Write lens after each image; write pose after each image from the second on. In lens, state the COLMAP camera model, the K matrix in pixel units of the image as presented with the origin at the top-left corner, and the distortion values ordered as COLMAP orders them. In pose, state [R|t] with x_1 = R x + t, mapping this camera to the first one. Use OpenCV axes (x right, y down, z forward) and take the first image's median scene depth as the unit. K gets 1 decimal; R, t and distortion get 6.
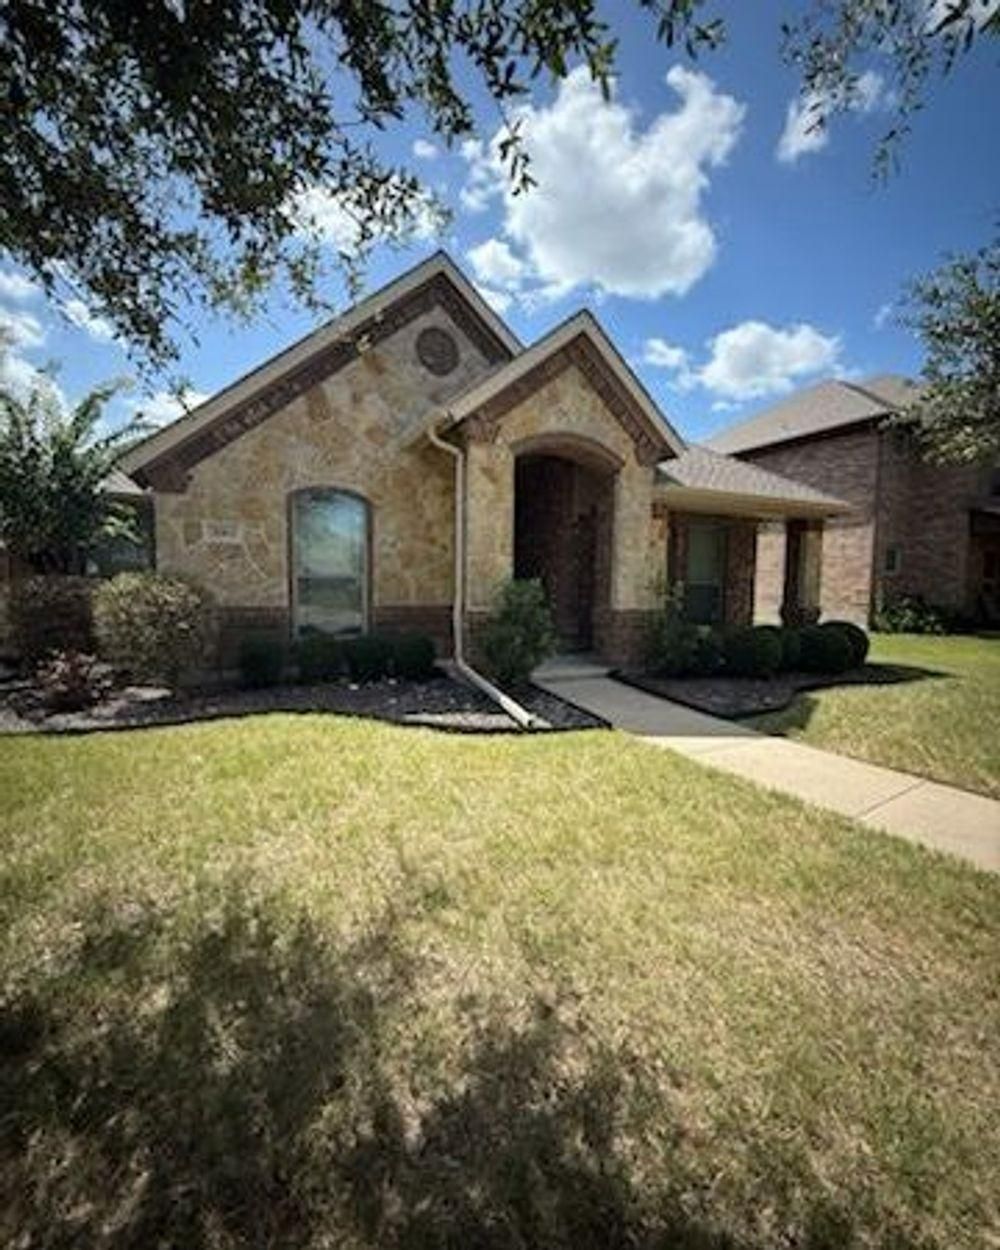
lens RADIAL K [[531.5, 0, 500.0], [0, 531.5, 625.0], [0, 0, 1]] dist [-0.000291, -0.000017]
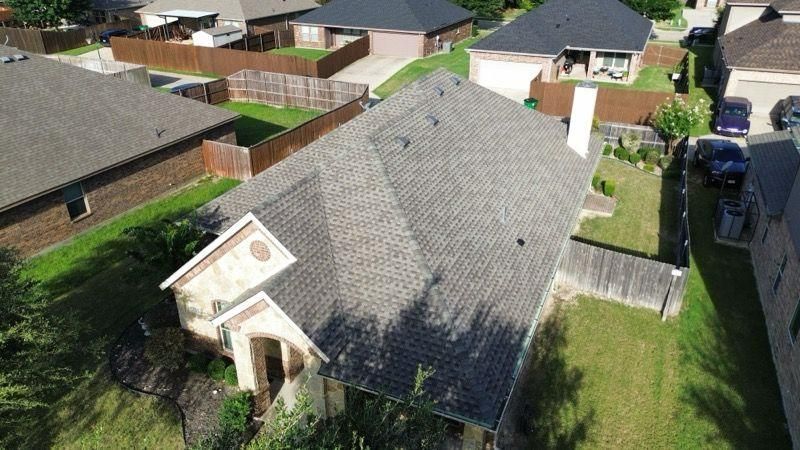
lens RADIAL K [[565.4, 0, 400.0], [0, 565.4, 225.0], [0, 0, 1]] dist [0.073258, -0.060456]
pose [[0.666413, 0.325903, -0.670583, 1.679278], [-0.055227, 0.918514, 0.391513, -1.547965], [0.743535, -0.223876, 0.630108, 0.126095]]
